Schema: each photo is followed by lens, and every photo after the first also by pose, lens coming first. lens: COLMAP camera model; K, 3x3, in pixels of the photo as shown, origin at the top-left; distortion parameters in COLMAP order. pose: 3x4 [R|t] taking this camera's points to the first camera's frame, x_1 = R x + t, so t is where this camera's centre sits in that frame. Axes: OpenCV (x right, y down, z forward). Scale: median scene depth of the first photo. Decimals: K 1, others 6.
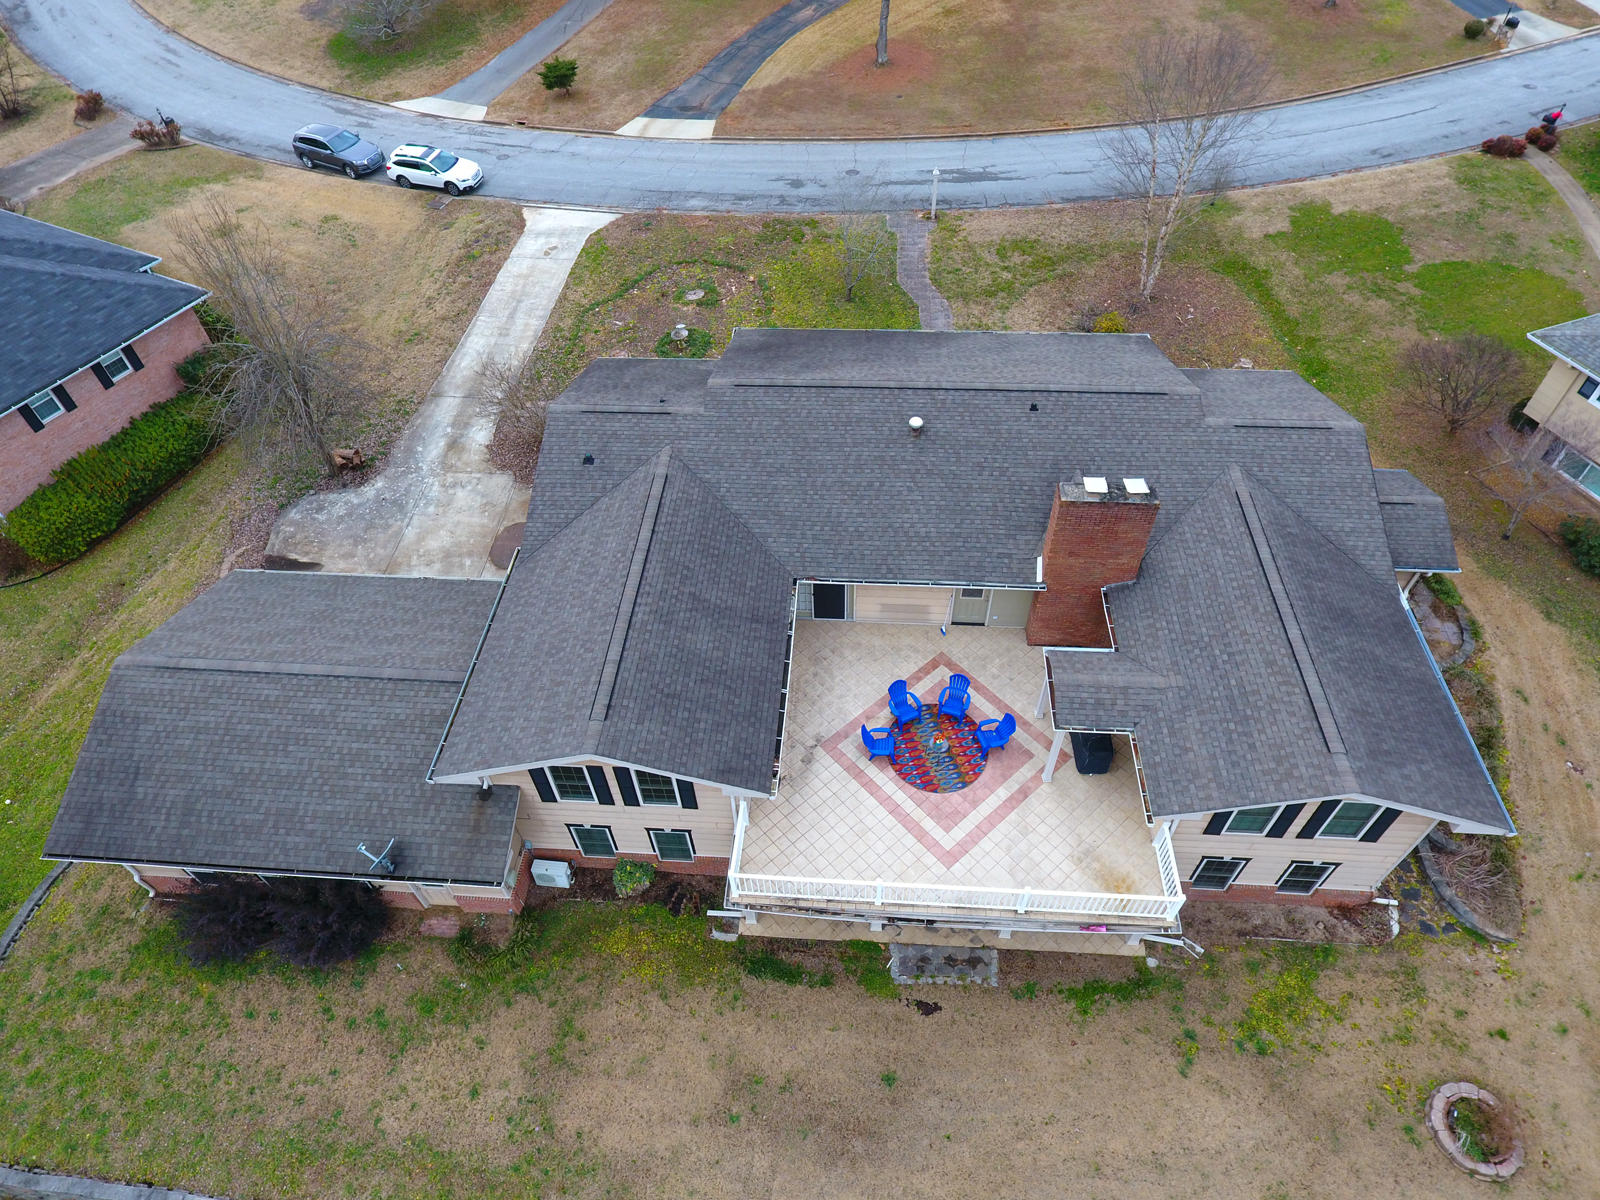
lens RADIAL K [[936.7, 0, 806.2], [0, 936.7, 603.7], [0, 0, 1]] dist [-0.003955, 0.001063]
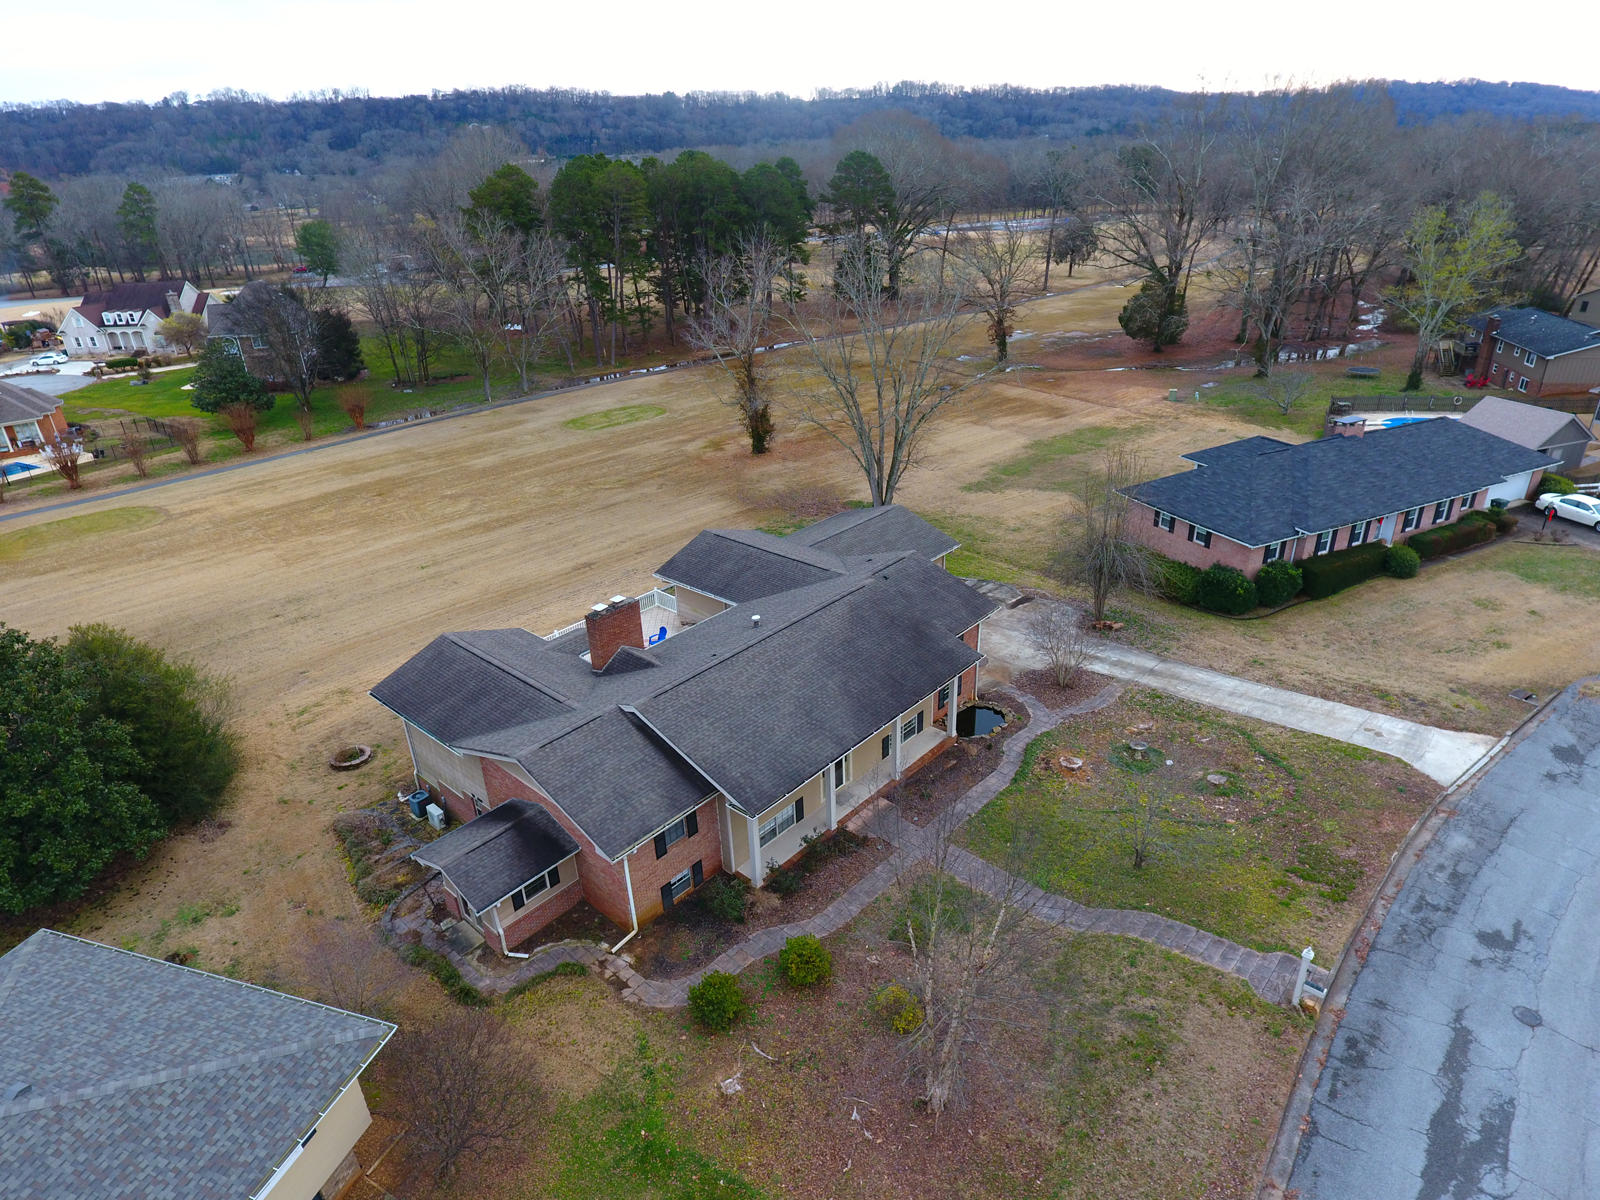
lens RADIAL K [[936.7, 0, 806.2], [0, 936.7, 603.7], [0, 0, 1]] dist [-0.003955, 0.001063]
pose [[-0.612672, 0.382634, -0.691538, 1.011578], [-0.553016, 0.417556, 0.720985, -1.225278], [0.564629, 0.824159, -0.044222, 0.986734]]
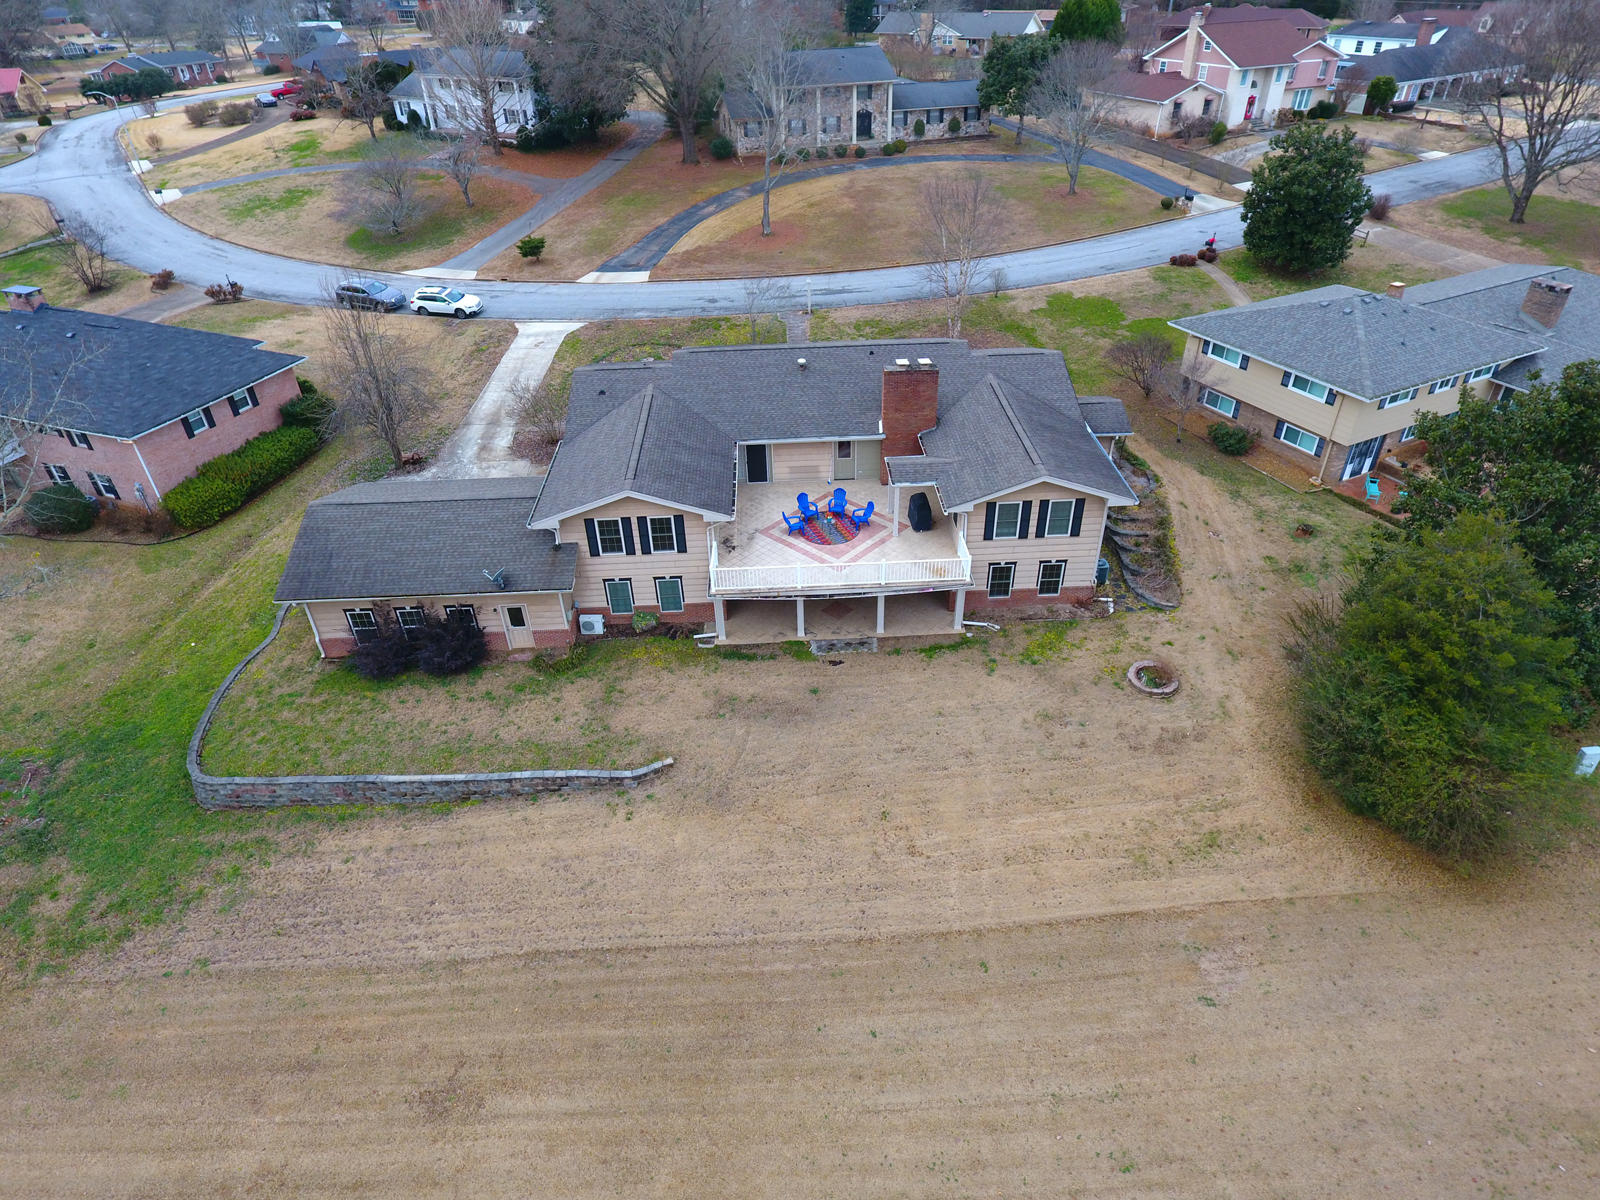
lens RADIAL K [[936.7, 0, 806.2], [0, 936.7, 603.7], [0, 0, 1]] dist [-0.003955, 0.001063]
pose [[0.993581, -0.062304, 0.094424, -0.052973], [0.081965, 0.971760, -0.221279, 0.534980], [-0.077971, 0.227598, 0.970628, -0.466216]]
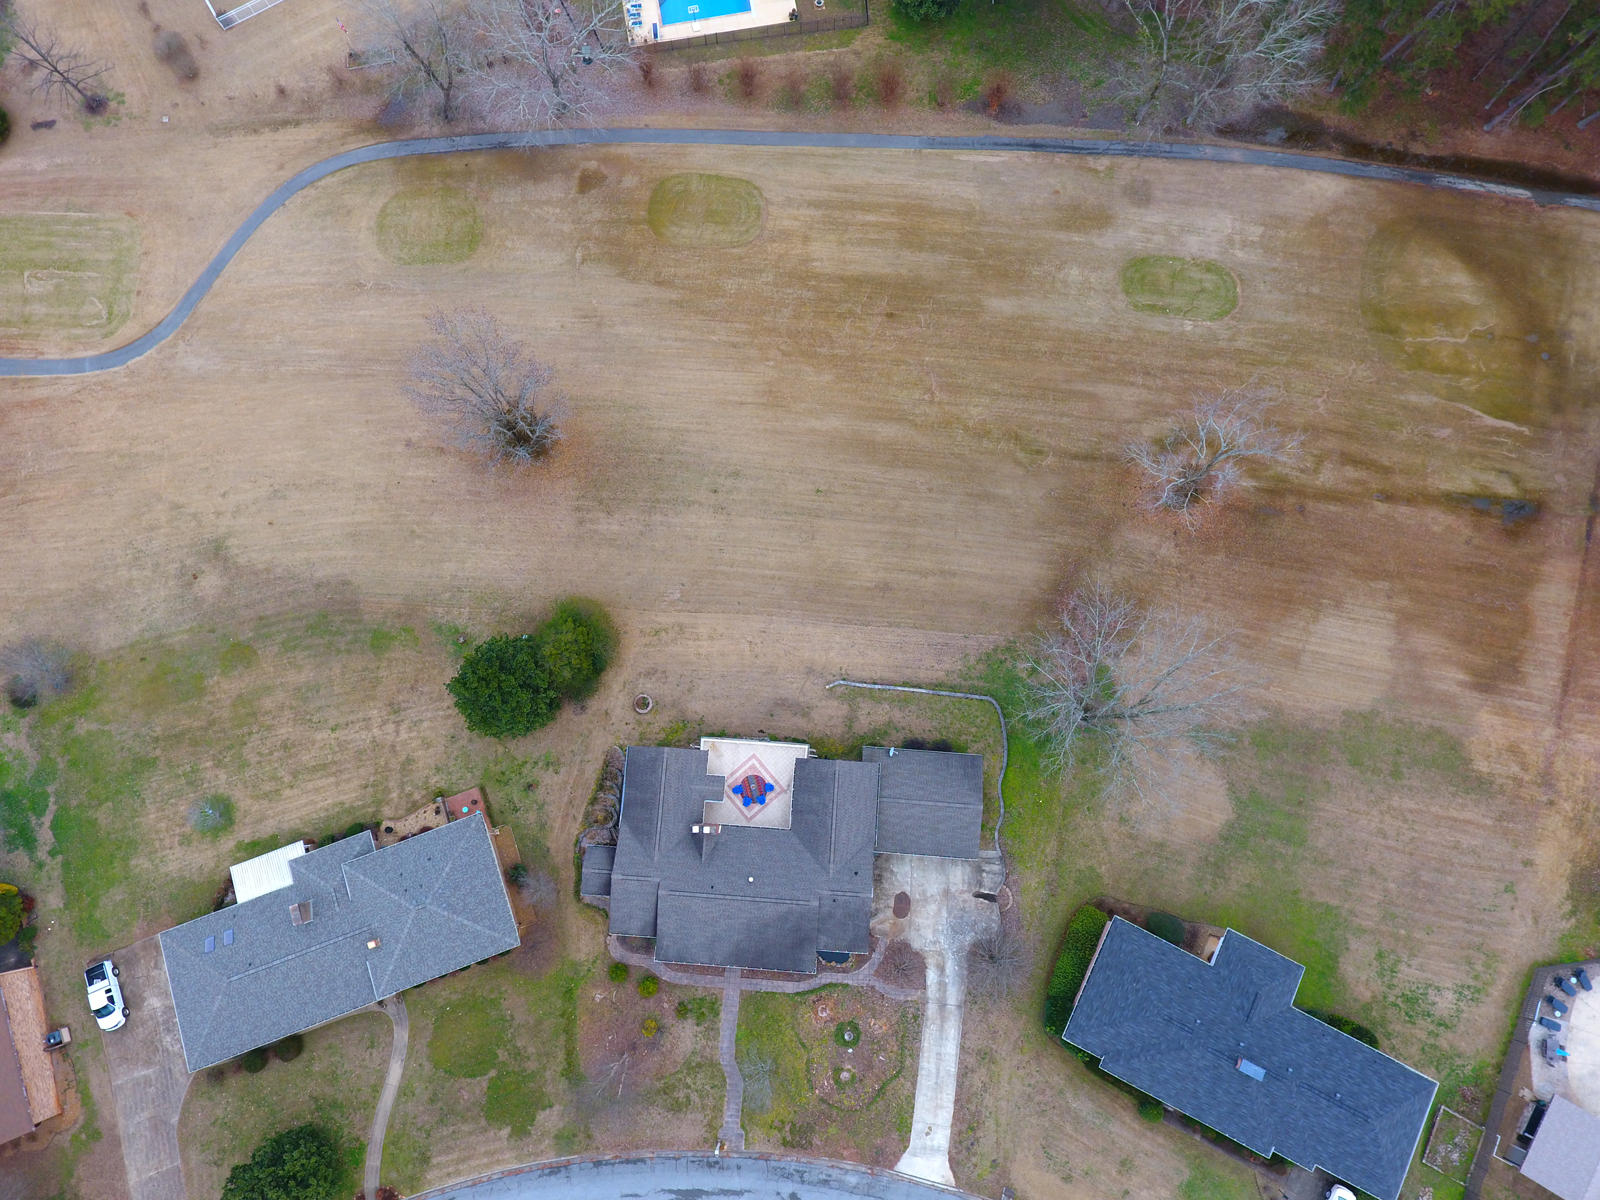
lens RADIAL K [[936.7, 0, 806.2], [0, 936.7, 603.7], [0, 0, 1]] dist [-0.003955, 0.001063]
pose [[-0.999045, 0.008213, 0.042908, -0.190214], [0.029619, -0.594637, 0.803449, -1.951010], [0.032113, 0.803953, 0.593826, -1.449414]]
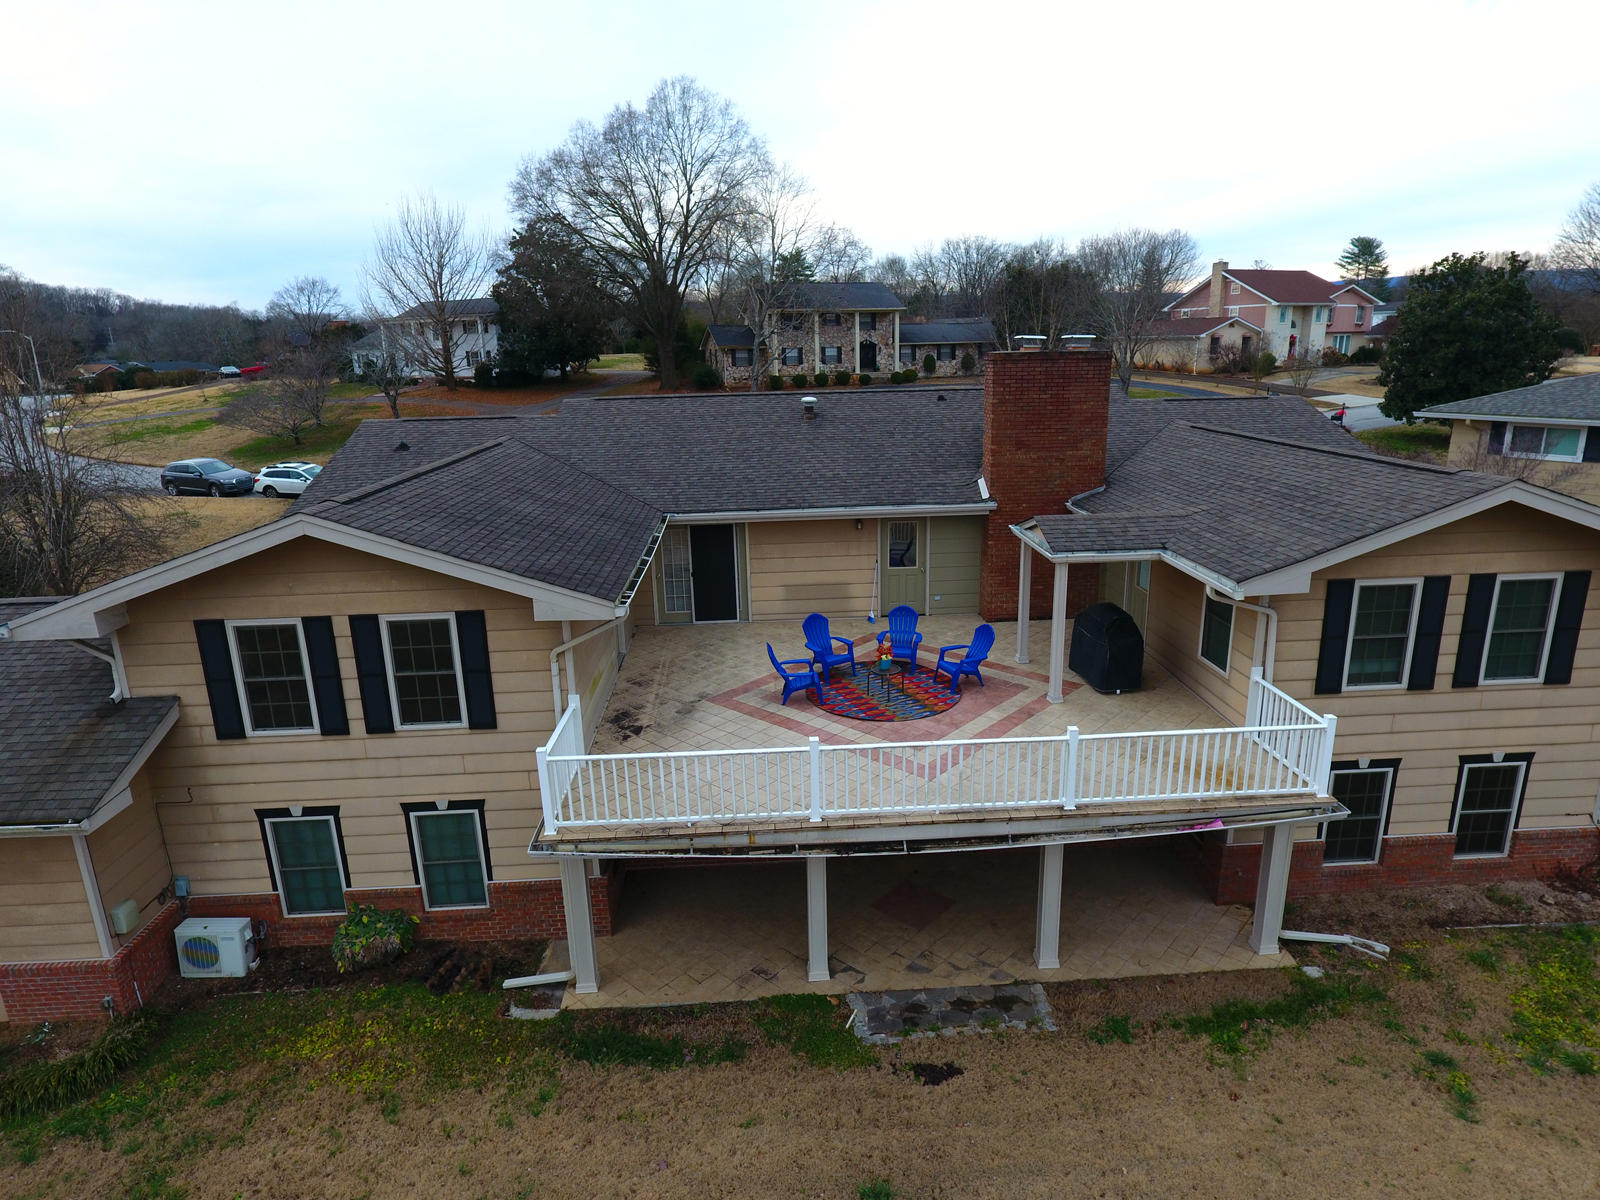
lens RADIAL K [[936.7, 0, 806.2], [0, 936.7, 603.7], [0, 0, 1]] dist [-0.003955, 0.001063]
pose [[0.992519, -0.030122, 0.118317, 0.007628], [0.089483, 0.838757, -0.537103, 0.376413], [-0.083061, 0.543672, 0.835177, 0.350778]]
